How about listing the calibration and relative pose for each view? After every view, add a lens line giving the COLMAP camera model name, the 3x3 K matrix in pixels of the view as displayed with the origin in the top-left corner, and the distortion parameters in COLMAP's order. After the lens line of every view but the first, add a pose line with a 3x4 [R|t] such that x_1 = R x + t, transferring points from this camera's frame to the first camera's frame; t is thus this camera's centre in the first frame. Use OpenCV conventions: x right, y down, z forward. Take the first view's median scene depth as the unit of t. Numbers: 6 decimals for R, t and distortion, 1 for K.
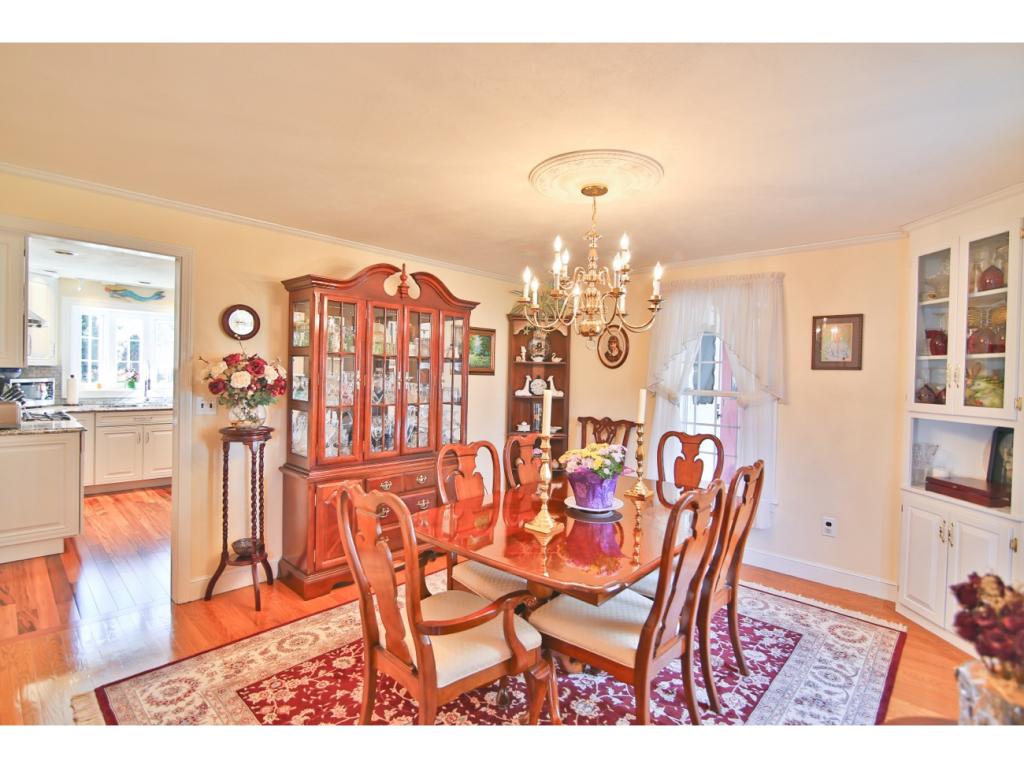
lens RADIAL K [[494.9, 0, 513.9], [0, 494.9, 384.6], [0, 0, 1]] dist [-0.022881, 0.002955]
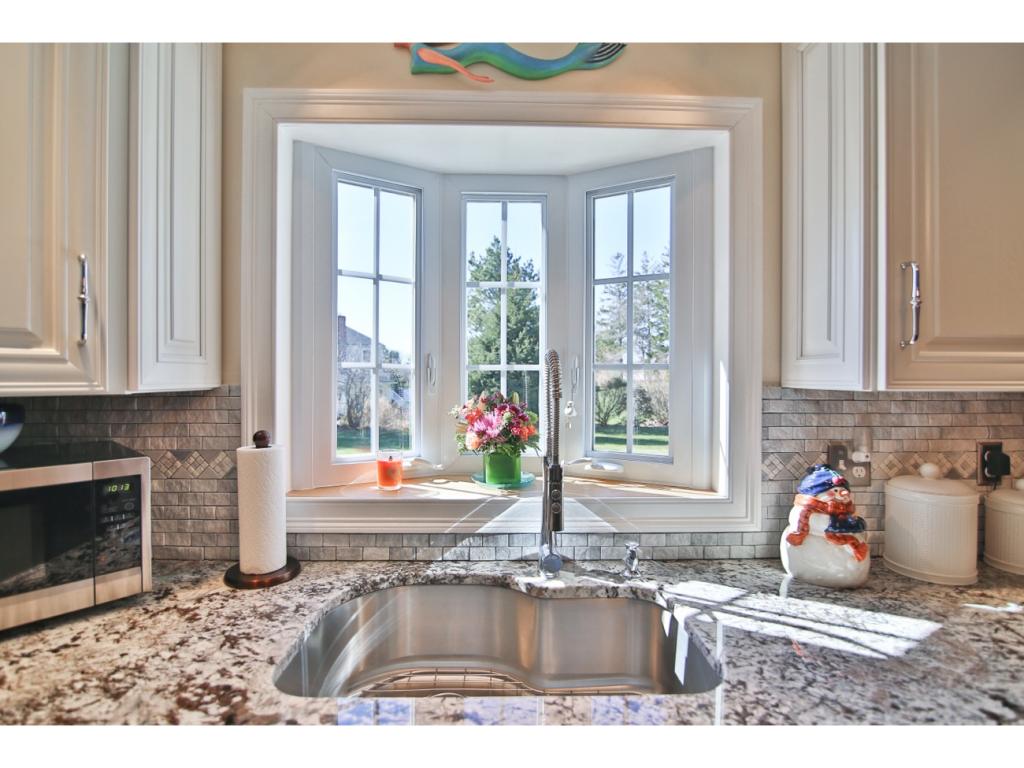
lens RADIAL K [[494.9, 0, 511.9], [0, 494.9, 387.6], [0, 0, 1]] dist [-0.022881, 0.002955]
pose [[0.699393, -0.025193, -0.714293, -0.621017], [0.008005, 0.999592, -0.027418, -0.029758], [0.714692, 0.013458, 0.699310, 0.847783]]
